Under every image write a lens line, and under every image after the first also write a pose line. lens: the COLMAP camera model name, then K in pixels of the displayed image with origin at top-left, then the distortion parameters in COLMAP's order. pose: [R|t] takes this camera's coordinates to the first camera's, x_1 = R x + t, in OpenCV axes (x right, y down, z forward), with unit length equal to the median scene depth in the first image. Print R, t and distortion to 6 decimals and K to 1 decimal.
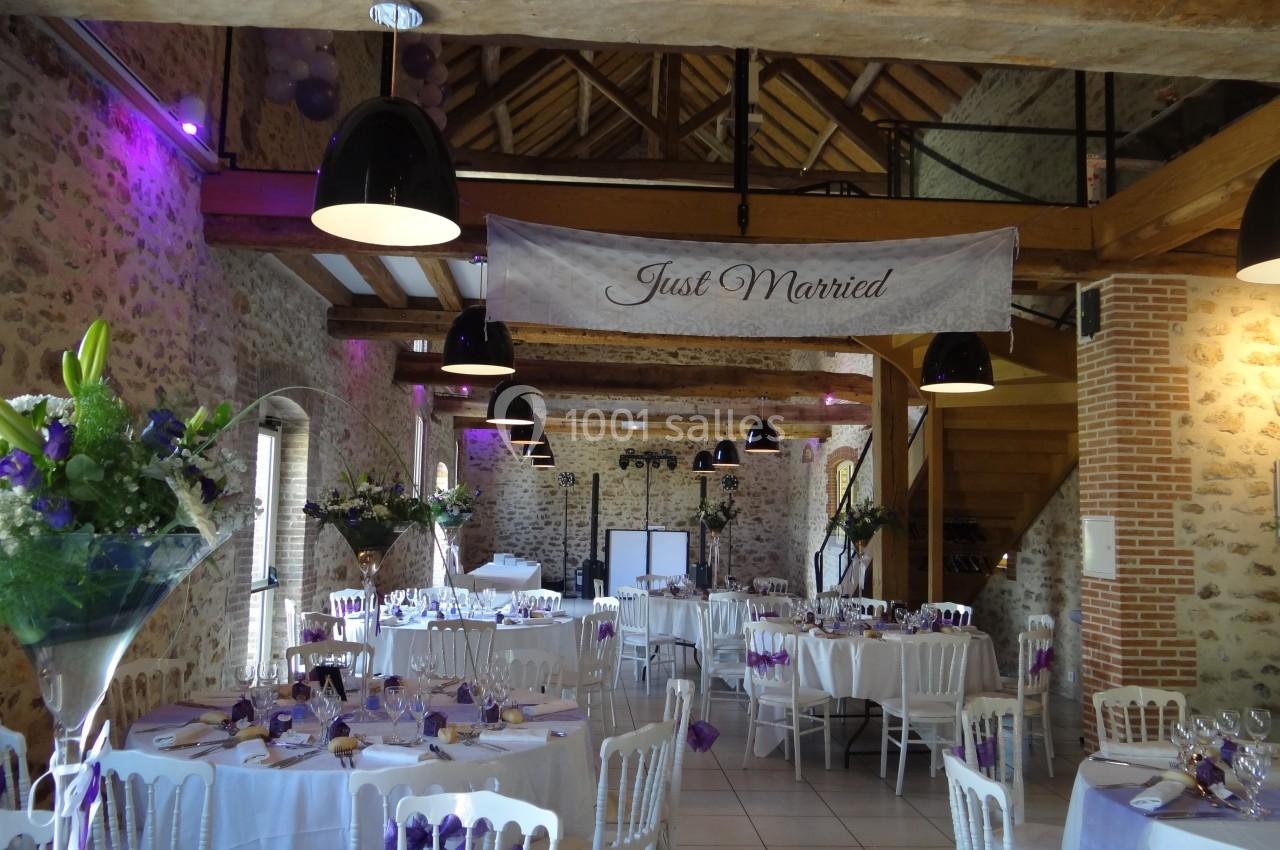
lens RADIAL K [[1013.1, 0, 671.9], [0, 1013.1, 419.4], [0, 0, 1]] dist [0.005094, 0.004621]
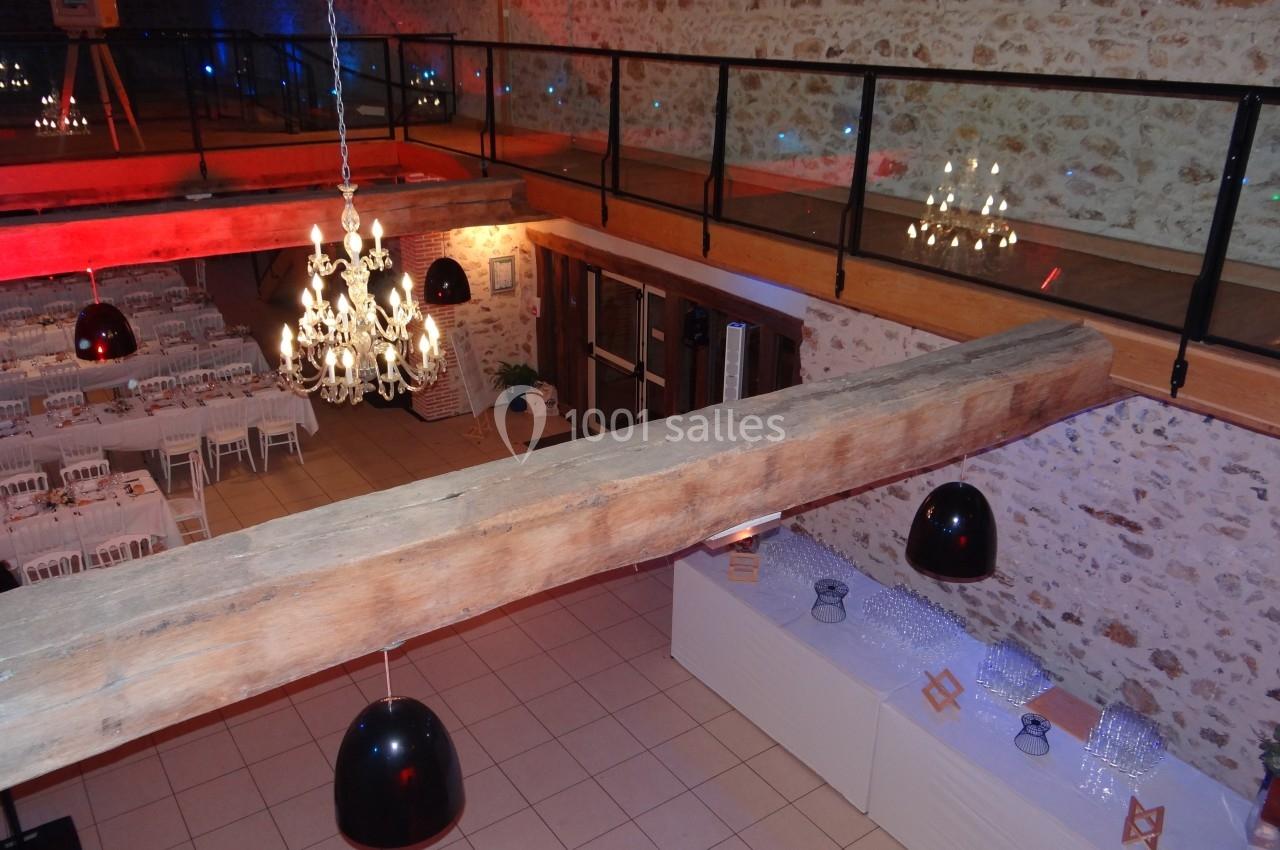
lens RADIAL K [[1030.9, 0, 636.7], [0, 1030.9, 411.9], [0, 0, 1]] dist [0.061966, 0.005503]
pose [[0.869544, -0.189367, 0.456107, -0.178563], [-0.036824, 0.896131, 0.442259, -0.637632], [-0.492481, -0.401360, 0.772252, -0.936720]]
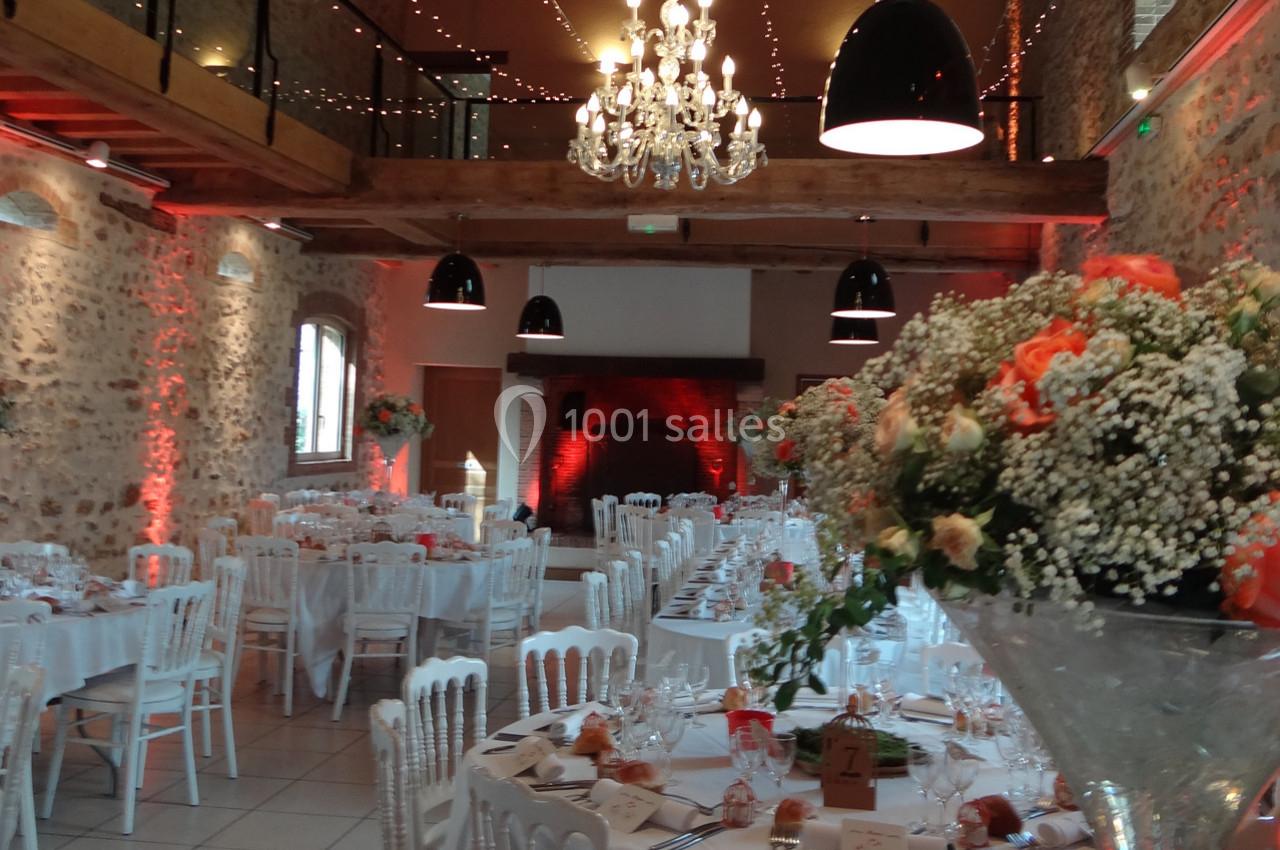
lens RADIAL K [[1385.5, 0, 640.0], [0, 1385.5, 425.0], [0, 0, 1]] dist [0.005177, 0.006420]
pose [[-0.972501, -0.060716, 0.224846, -0.166029], [-0.080863, 0.993388, -0.081499, 0.083020], [-0.218411, -0.097439, -0.970980, 1.062632]]
